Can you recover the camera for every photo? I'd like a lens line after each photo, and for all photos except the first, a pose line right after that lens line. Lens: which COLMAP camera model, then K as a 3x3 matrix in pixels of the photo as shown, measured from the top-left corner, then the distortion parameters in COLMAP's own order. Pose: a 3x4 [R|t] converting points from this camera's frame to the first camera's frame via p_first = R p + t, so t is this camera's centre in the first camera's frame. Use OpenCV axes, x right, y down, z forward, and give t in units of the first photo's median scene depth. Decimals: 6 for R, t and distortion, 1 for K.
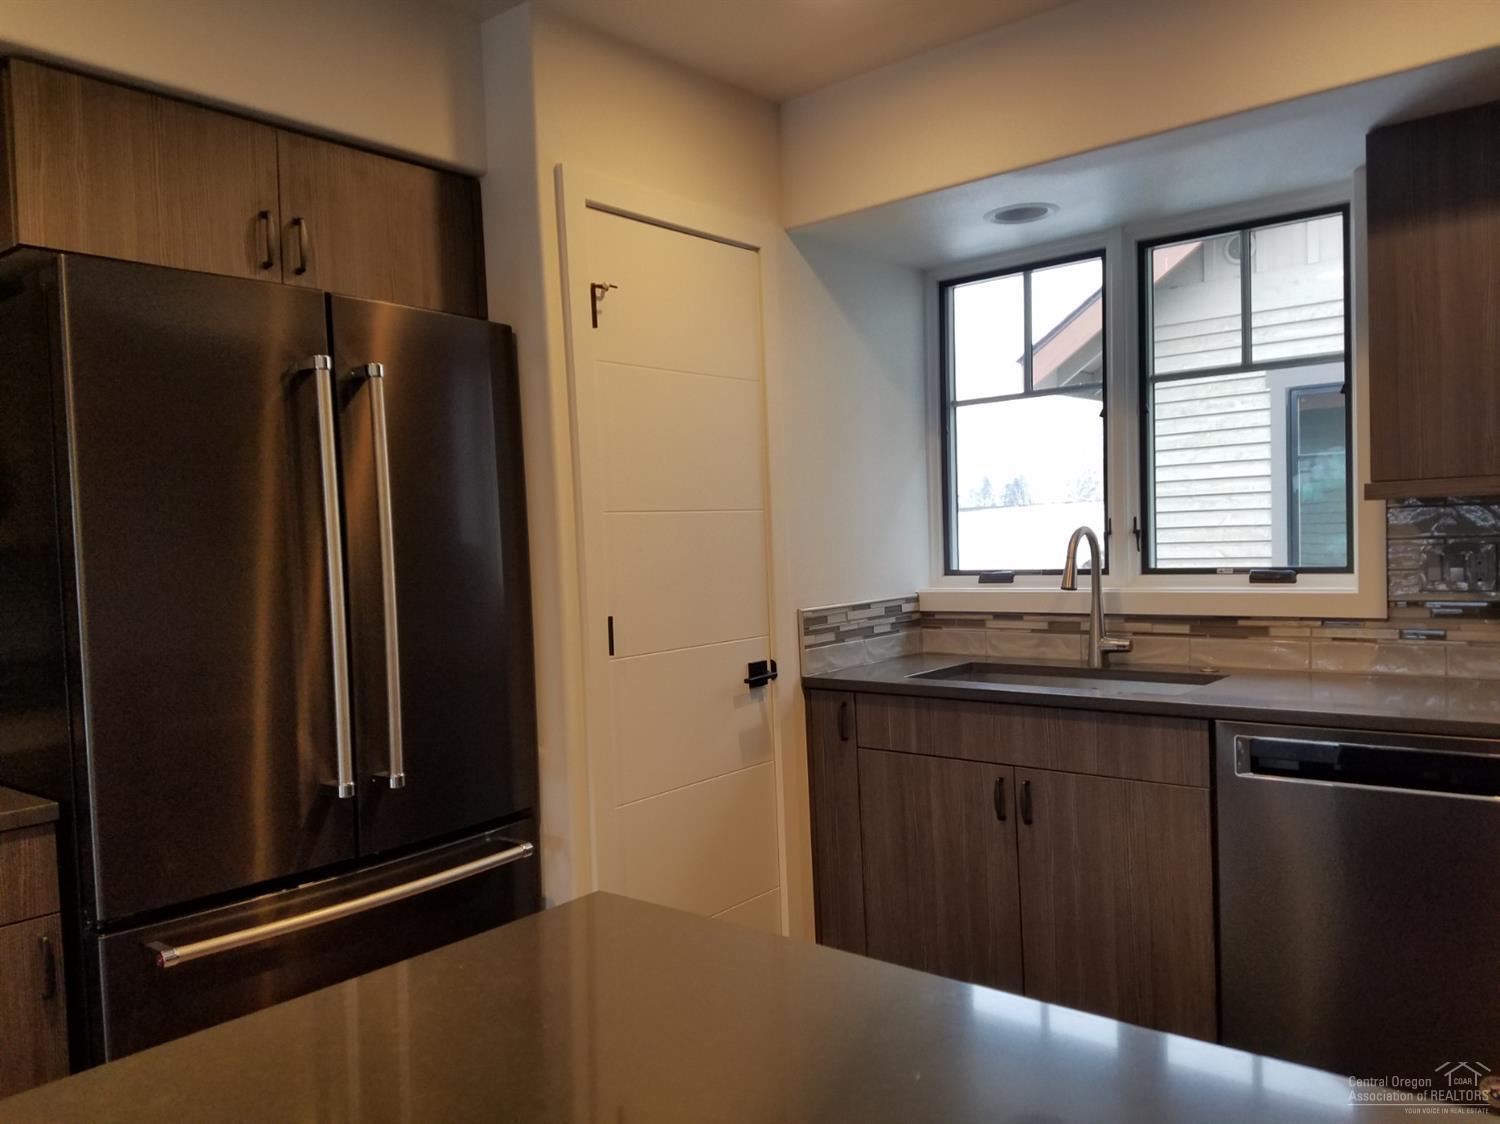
lens RADIAL K [[1124.9, 0, 742.8], [0, 1124.9, 575.6], [0, 0, 1]] dist [-0.006309, -0.009863]
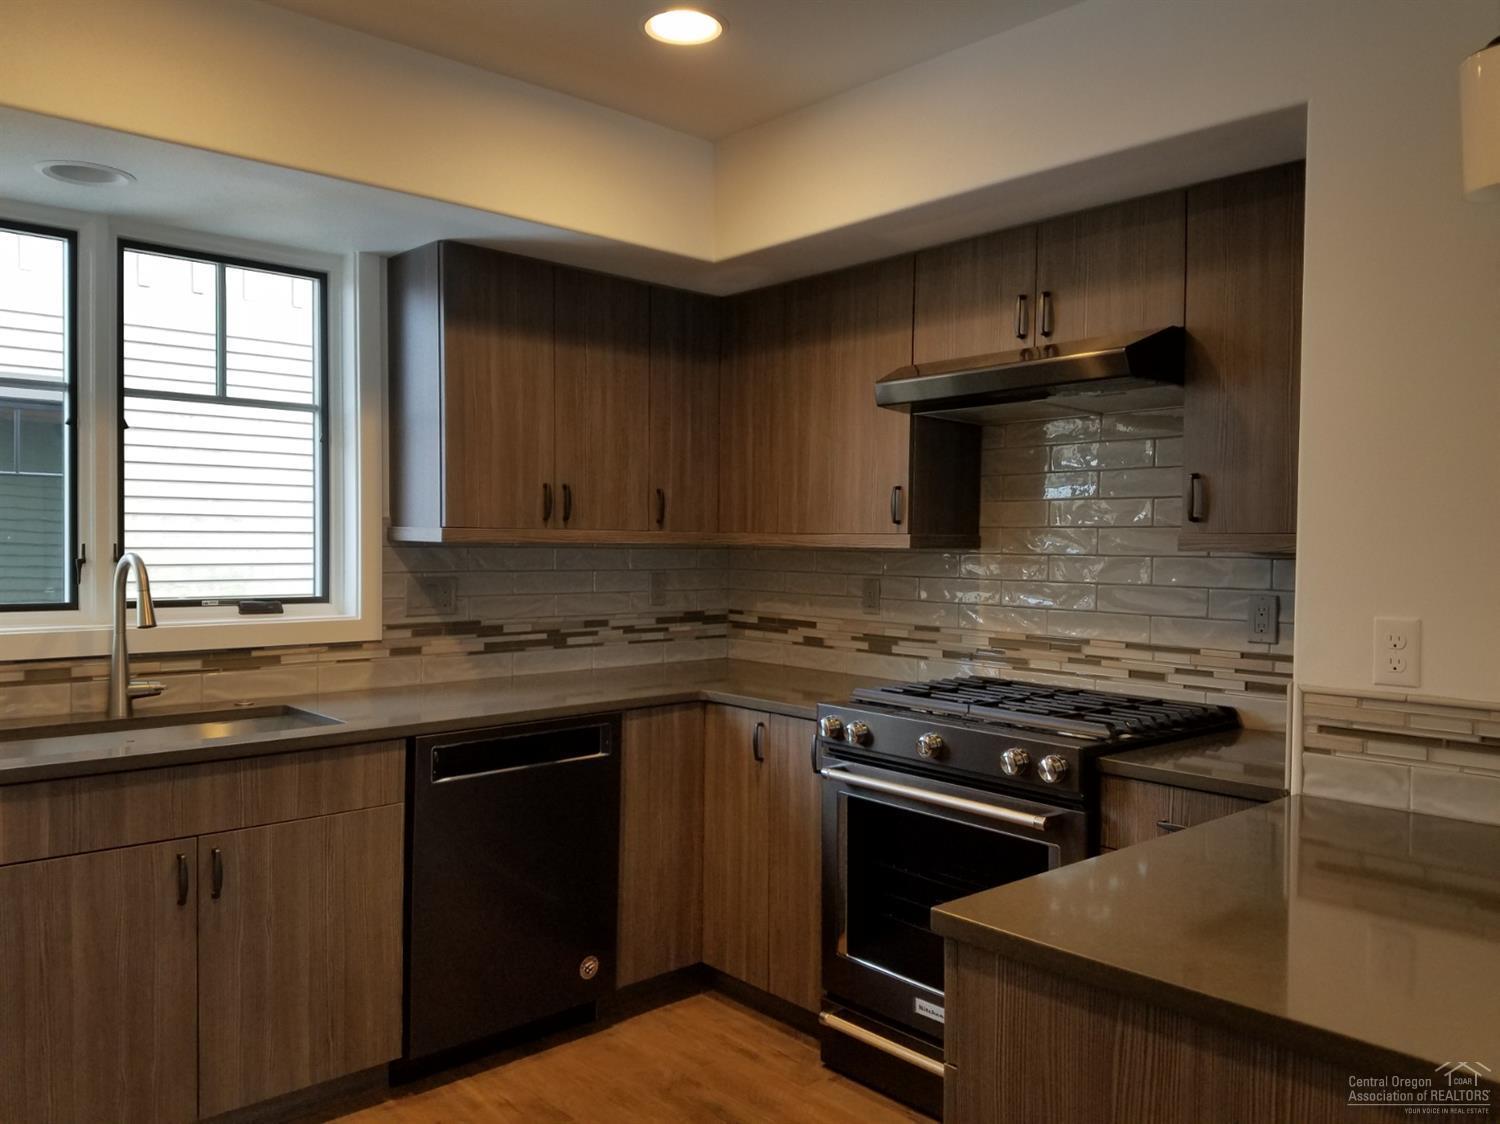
lens RADIAL K [[1124.9, 0, 742.6], [0, 1124.9, 553.6], [0, 0, 1]] dist [-0.006309, -0.009863]
pose [[0.125411, 0.027497, 0.991724, -0.505693], [0.021578, 0.999304, -0.030436, -0.007495], [-0.991870, 0.025216, 0.124730, 0.442961]]
